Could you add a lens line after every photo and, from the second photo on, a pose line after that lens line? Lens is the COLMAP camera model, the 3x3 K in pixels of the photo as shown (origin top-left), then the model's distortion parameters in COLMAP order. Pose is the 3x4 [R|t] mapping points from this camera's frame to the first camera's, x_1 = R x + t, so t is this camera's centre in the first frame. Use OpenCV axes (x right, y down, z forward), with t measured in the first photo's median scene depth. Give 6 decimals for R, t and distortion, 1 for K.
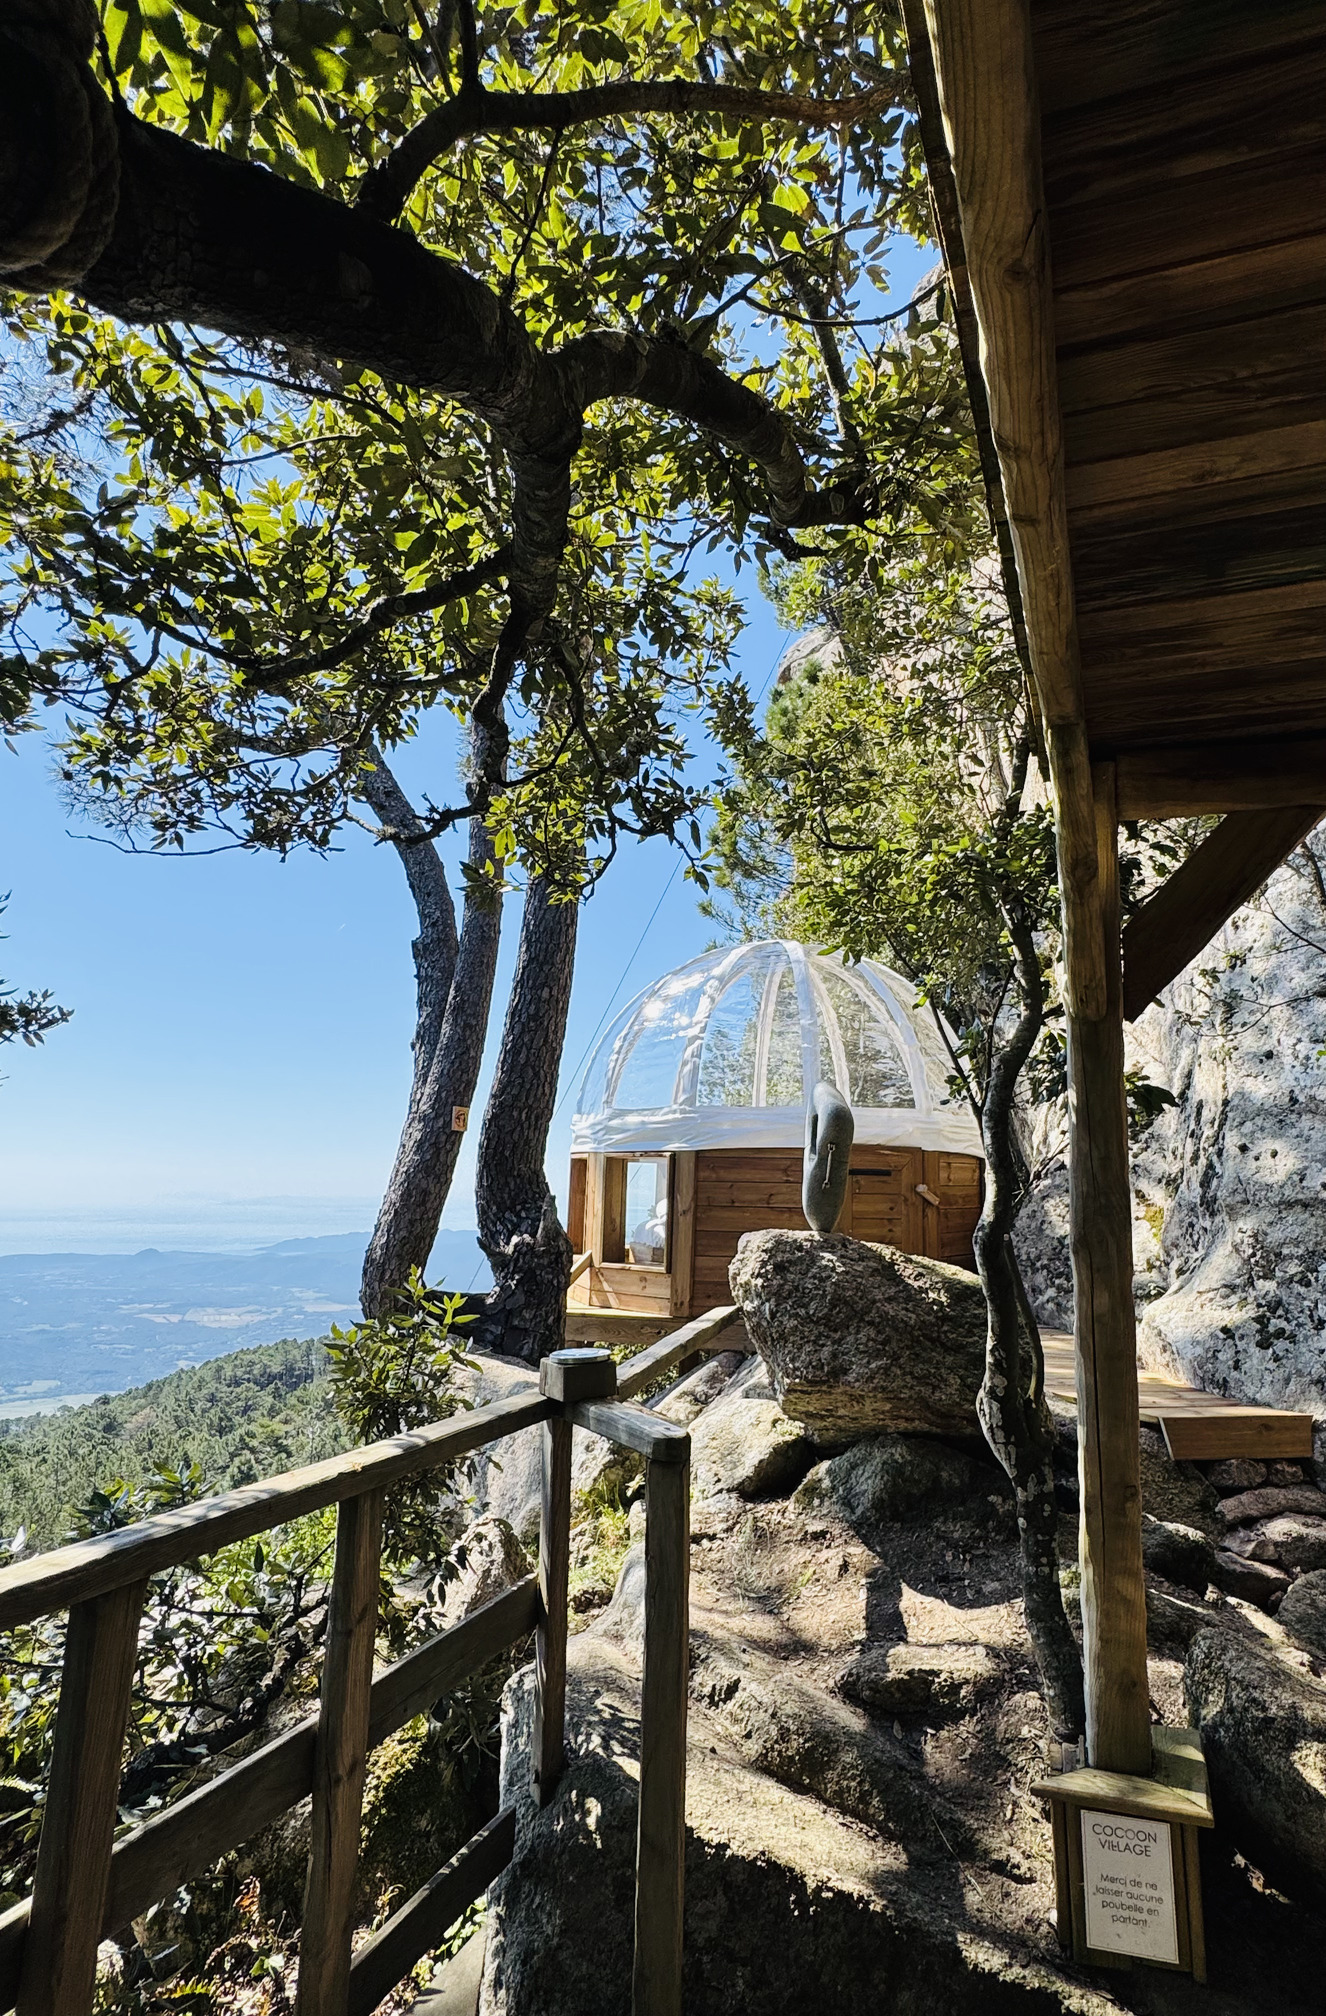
lens RADIAL K [[1023.8, 0, 738.1], [0, 1023.8, 1010.8], [0, 0, 1]] dist [-0.004571, 0.001431]
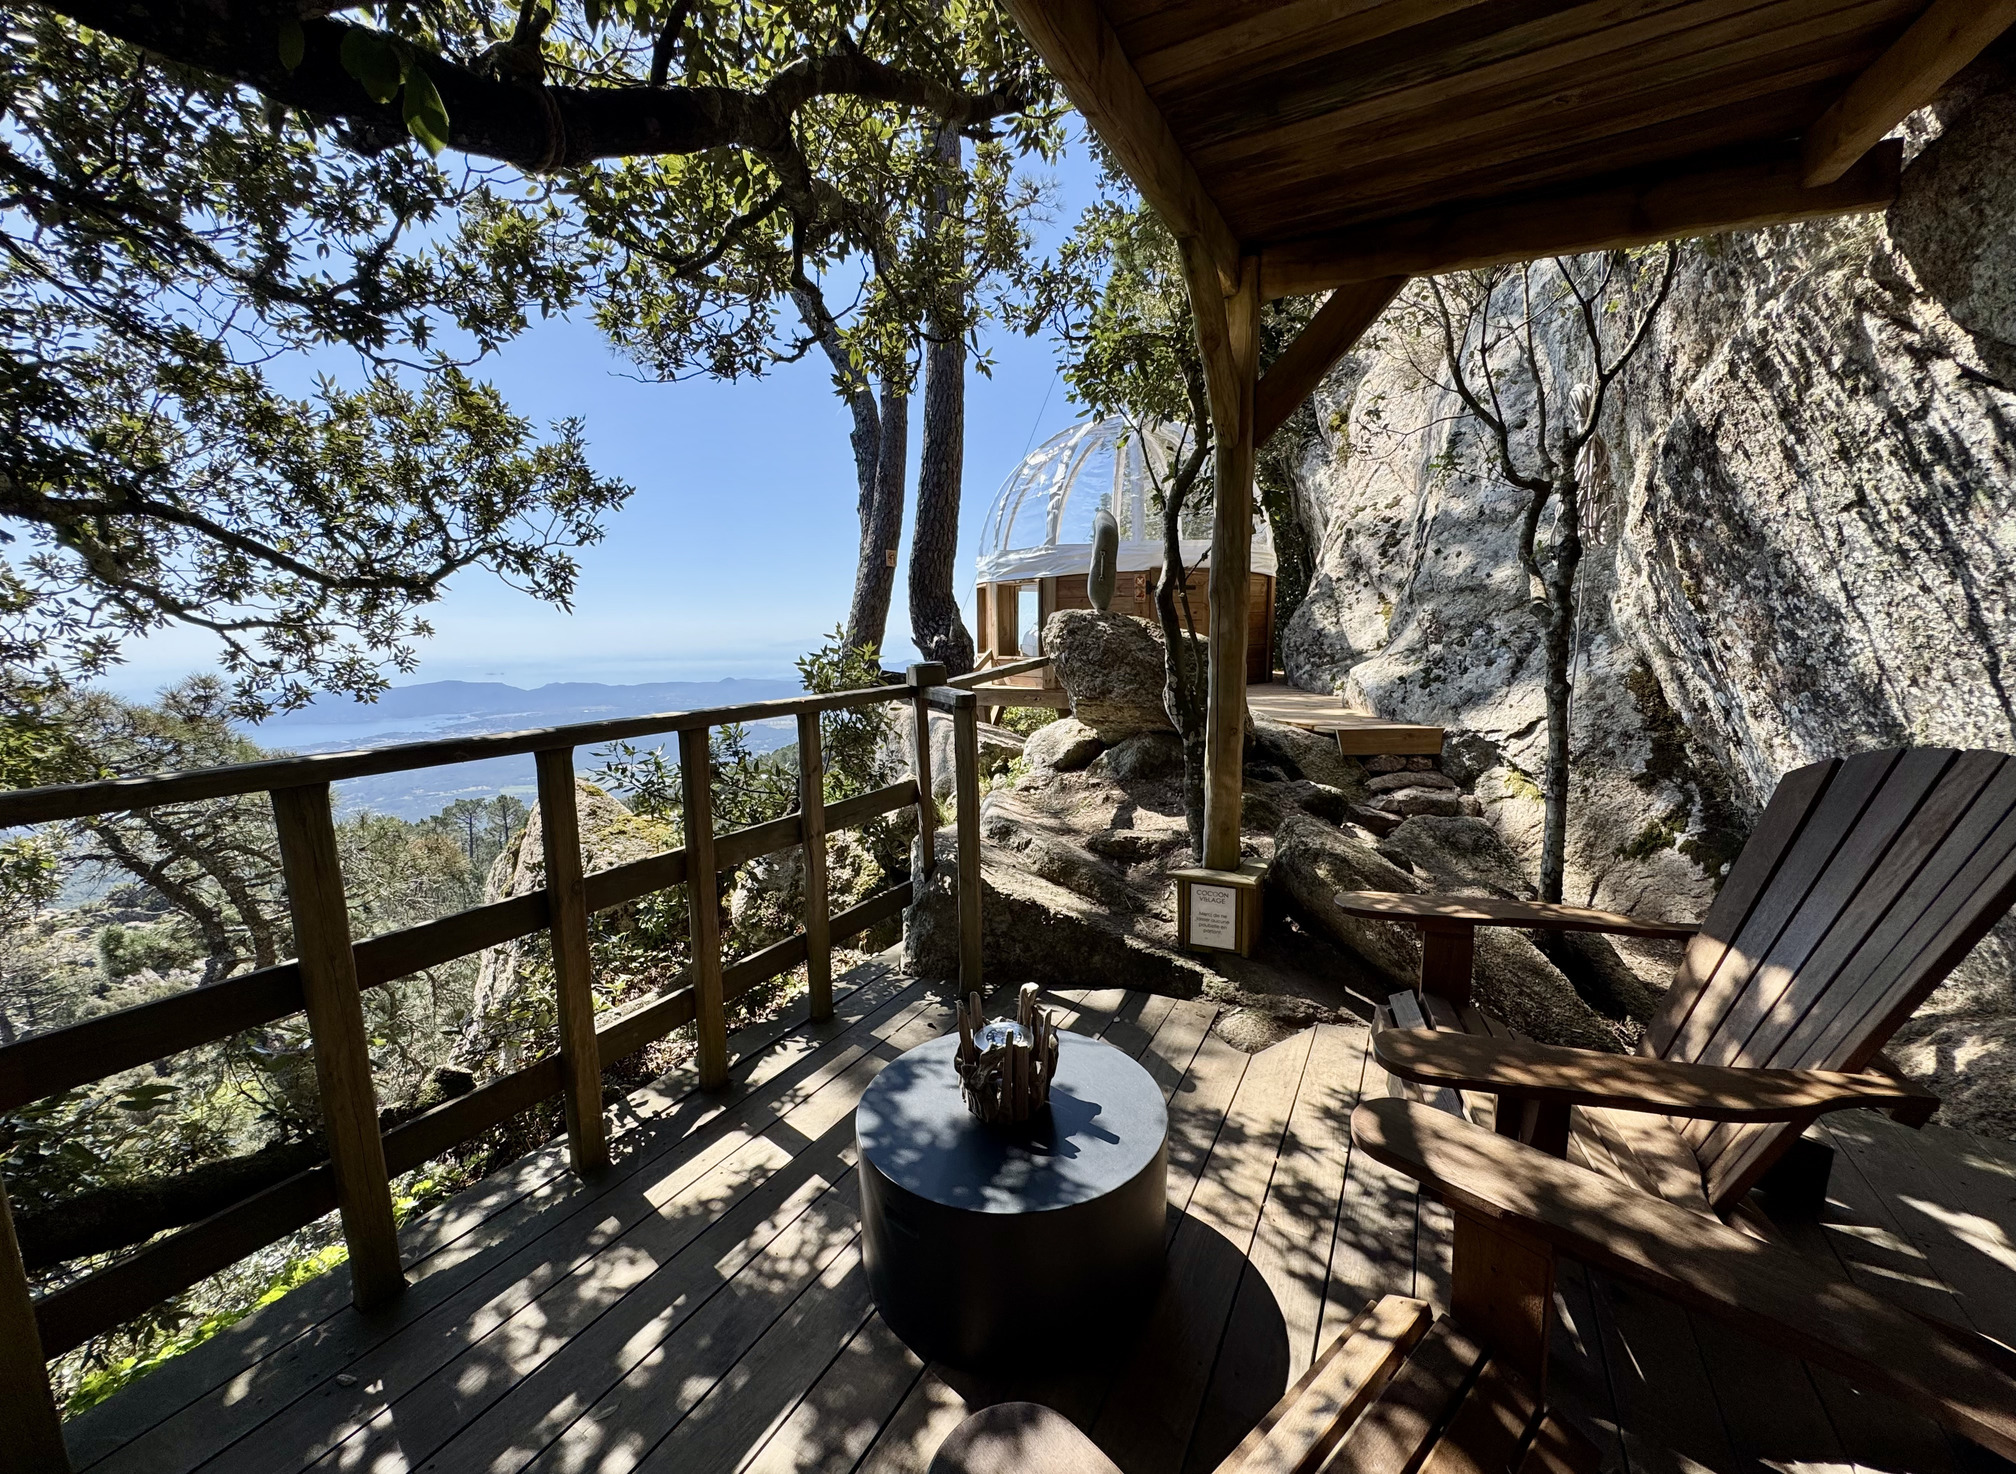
lens RADIAL K [[768.9, 0, 1008.0], [0, 768.9, 737.0], [0, 0, 1]] dist [0.009290, 0.000049]
pose [[0.986771, -0.004791, -0.162050, 0.143051], [0.055007, 0.950162, 0.306864, 0.033282], [0.152503, -0.311719, 0.937856, -0.204078]]
